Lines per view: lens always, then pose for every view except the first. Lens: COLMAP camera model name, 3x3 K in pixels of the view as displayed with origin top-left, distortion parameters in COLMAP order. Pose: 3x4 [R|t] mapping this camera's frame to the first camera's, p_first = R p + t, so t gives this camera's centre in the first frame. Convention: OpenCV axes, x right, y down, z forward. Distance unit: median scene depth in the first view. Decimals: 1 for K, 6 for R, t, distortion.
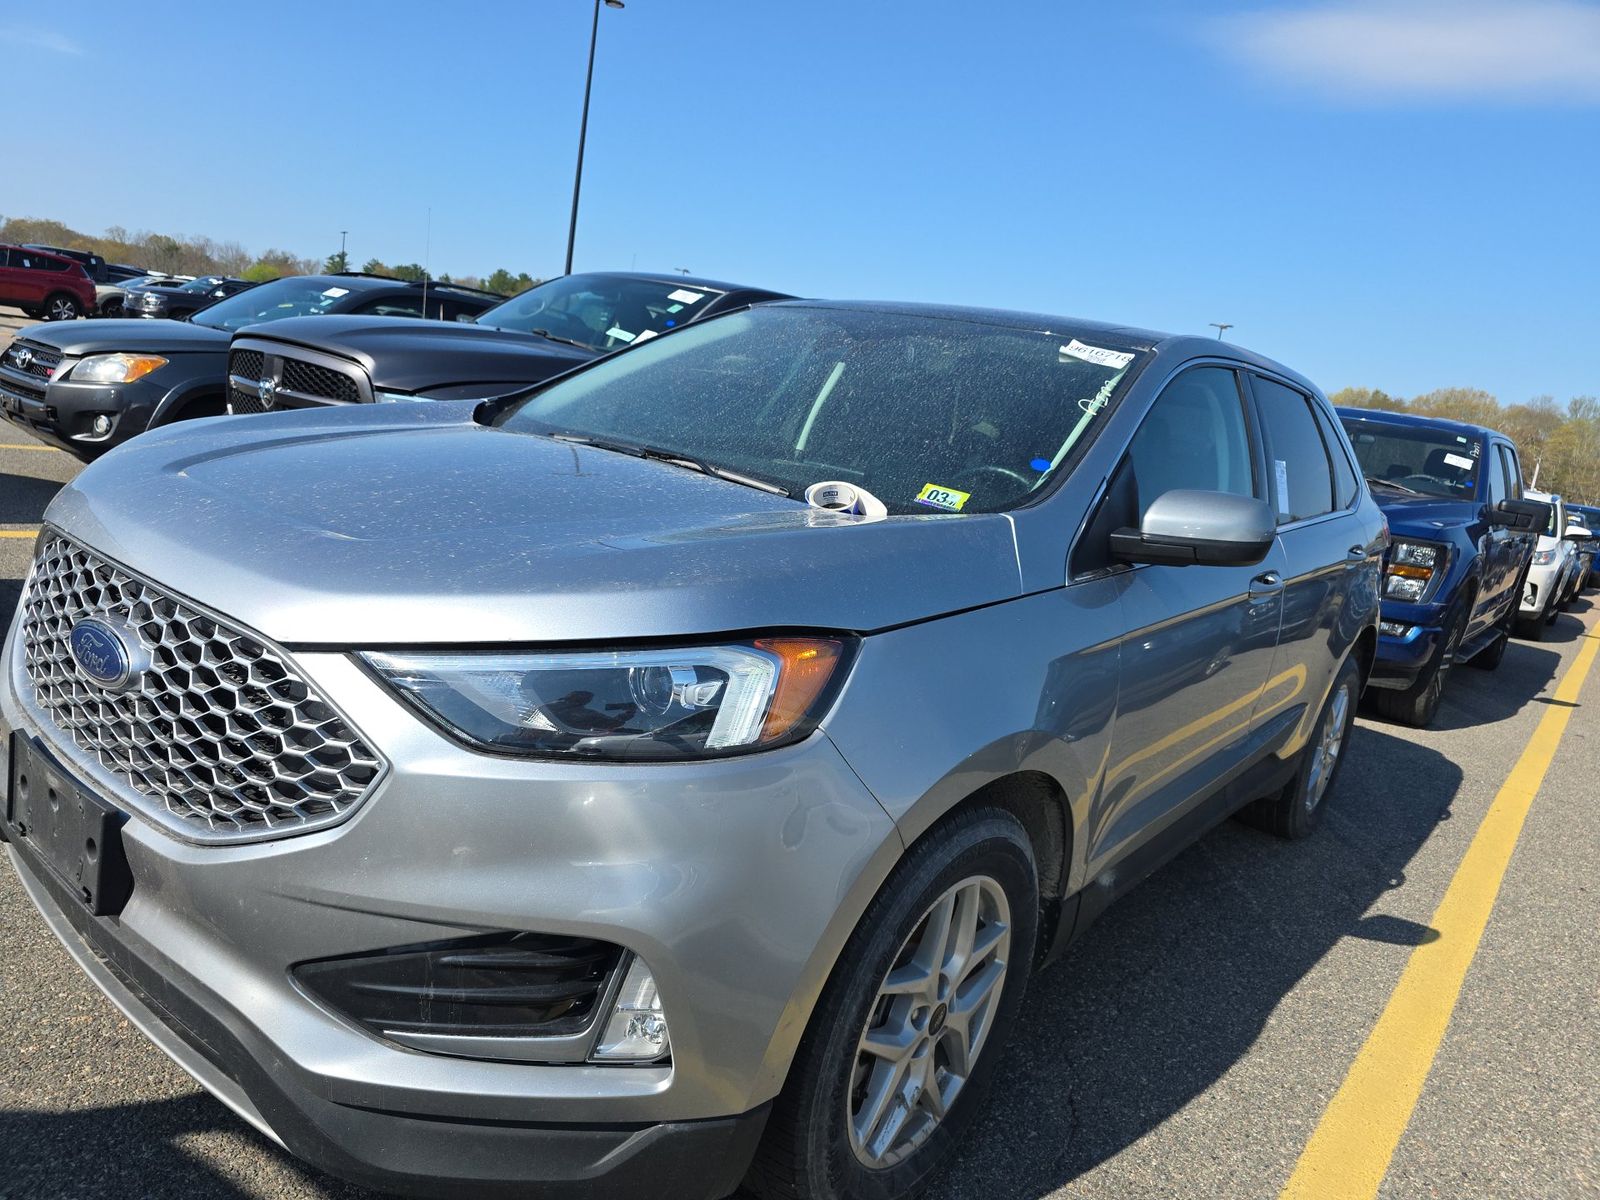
lens RADIAL K [[1088.6, 0, 803.4], [0, 1088.6, 609.4], [0, 0, 1]] dist [0.026987, -0.016631]
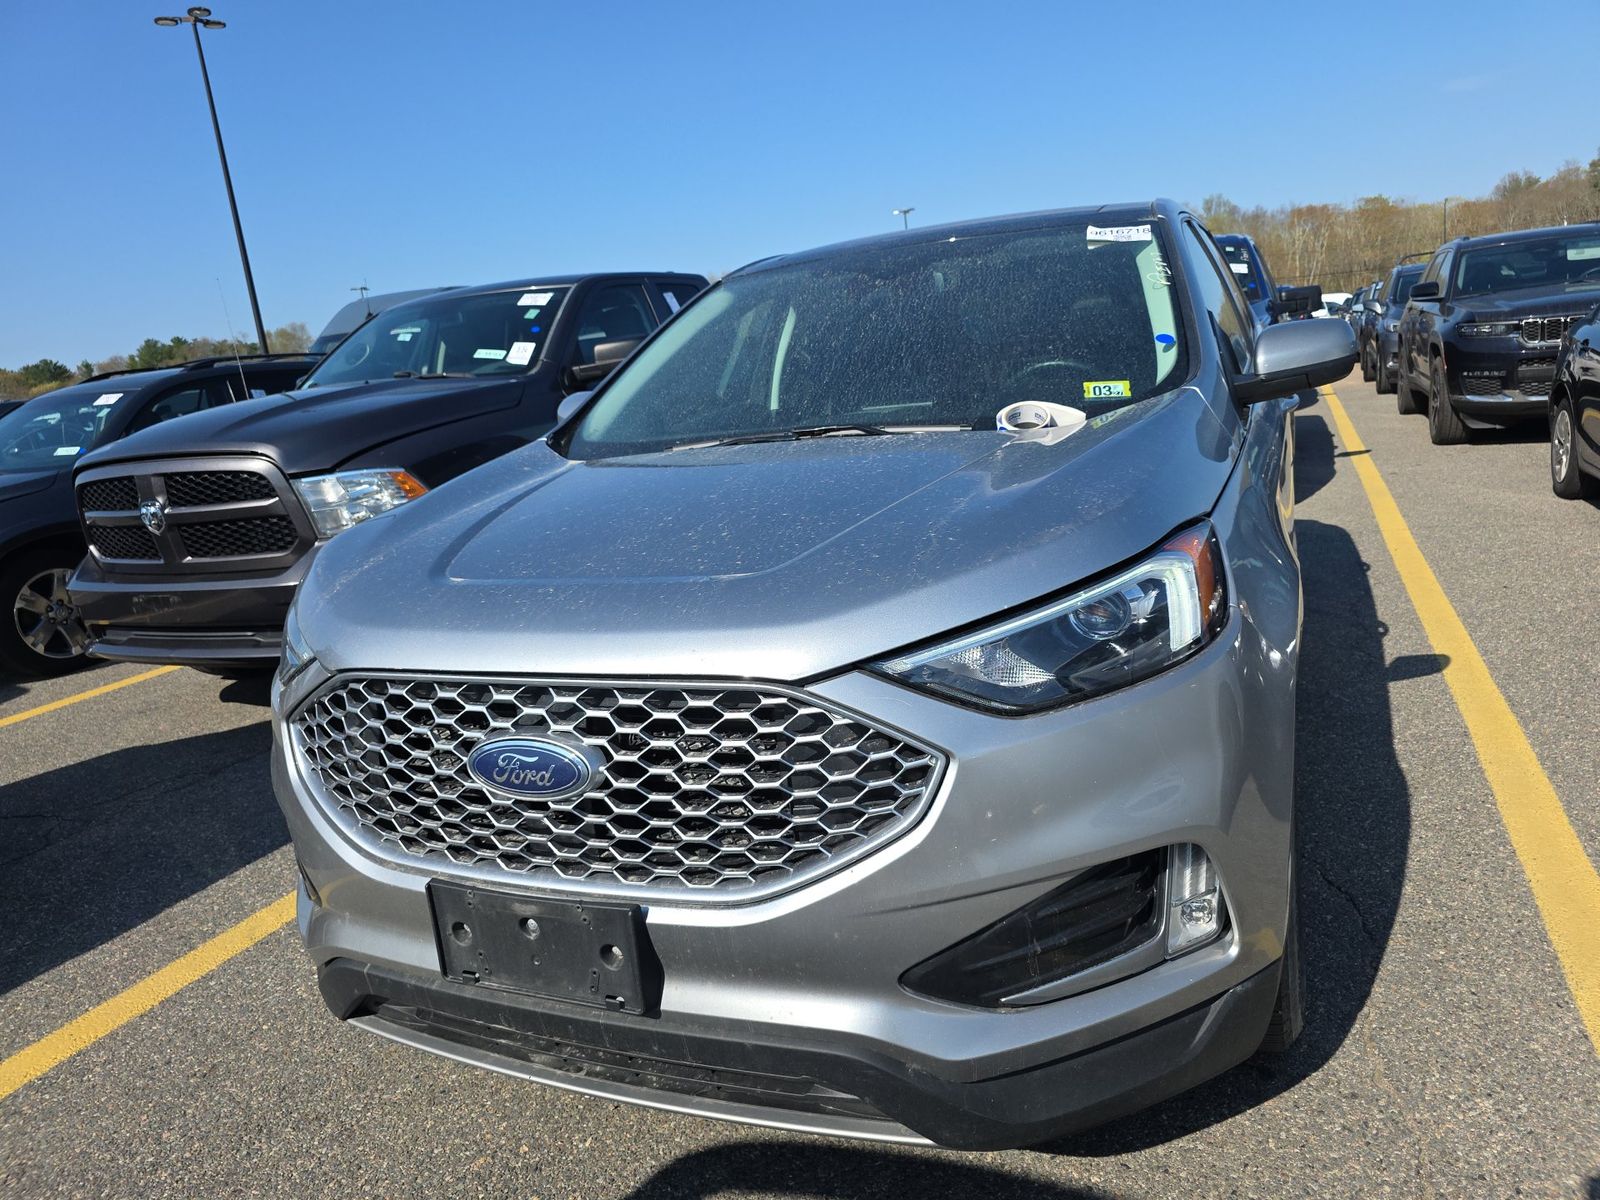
lens RADIAL K [[1088.6, 0, 809.3], [0, 1088.6, 595.3], [0, 0, 1]] dist [0.026987, -0.016631]
pose [[0.931898, -0.309043, 0.189889, -0.328172], [0.302748, 0.951048, 0.062059, -0.053546], [-0.199772, -0.000344, 0.979842, 0.006928]]
